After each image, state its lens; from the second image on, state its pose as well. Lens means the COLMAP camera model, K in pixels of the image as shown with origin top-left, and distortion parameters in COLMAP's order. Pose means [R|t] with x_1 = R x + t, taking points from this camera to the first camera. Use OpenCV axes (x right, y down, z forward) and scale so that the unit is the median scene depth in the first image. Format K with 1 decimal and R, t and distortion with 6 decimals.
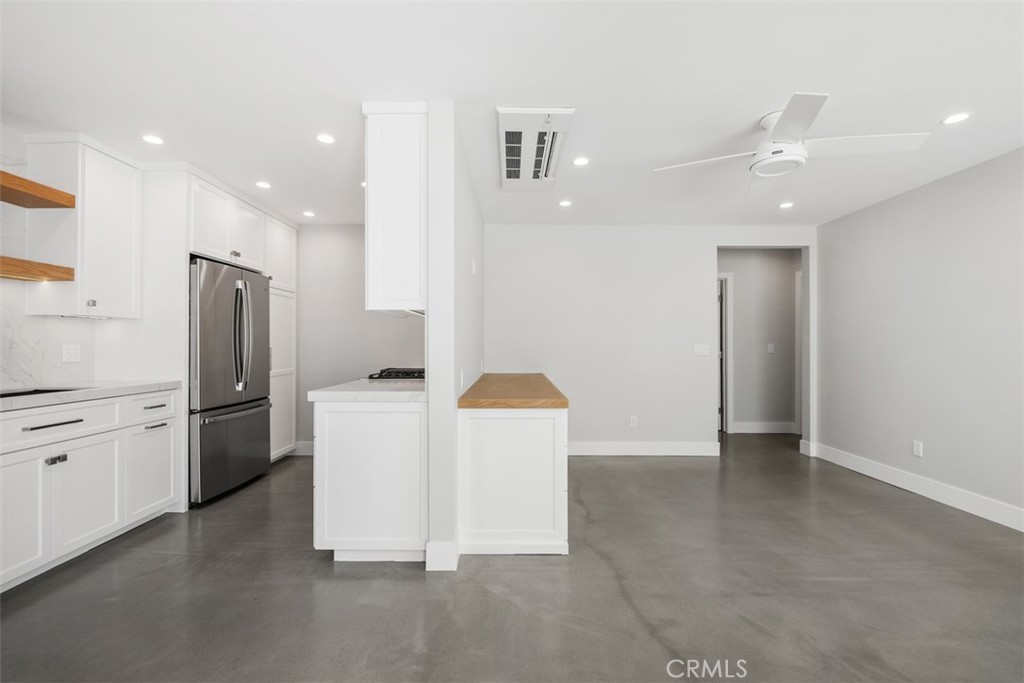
lens RADIAL K [[443.8, 0, 509.7], [0, 443.8, 340.9], [0, 0, 1]] dist [-0.000967, -0.000834]
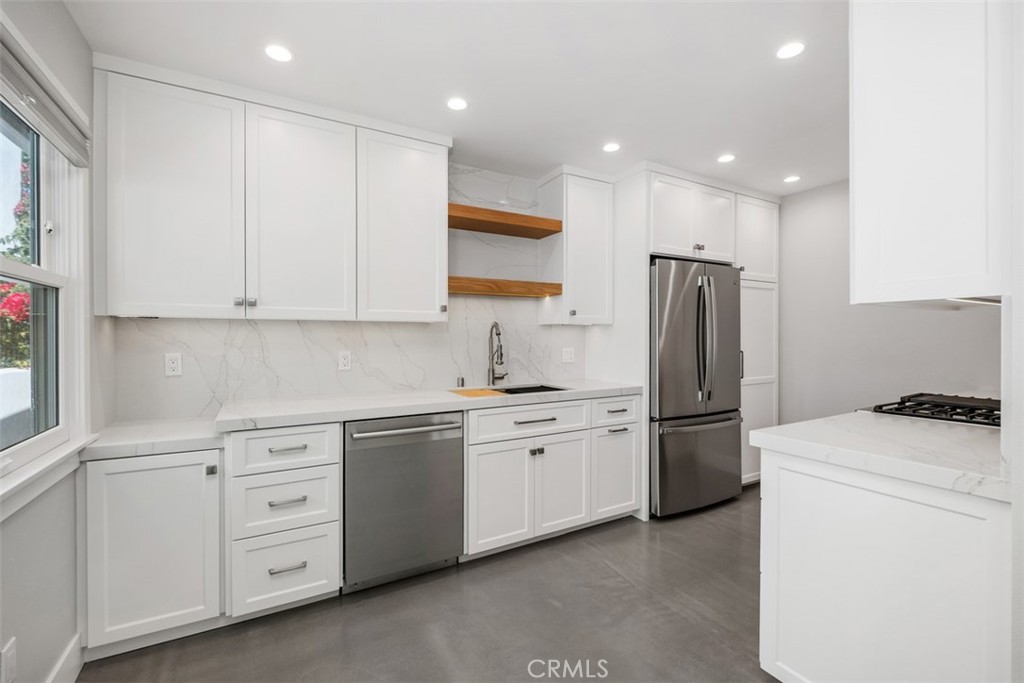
lens RADIAL K [[443.8, 0, 509.7], [0, 443.8, 340.9], [0, 0, 1]] dist [-0.000967, -0.000834]
pose [[0.502142, 0.005391, -0.864768, -0.039810], [0.009998, 0.999878, 0.012039, -0.025515], [0.864727, -0.014691, 0.502027, 0.254970]]
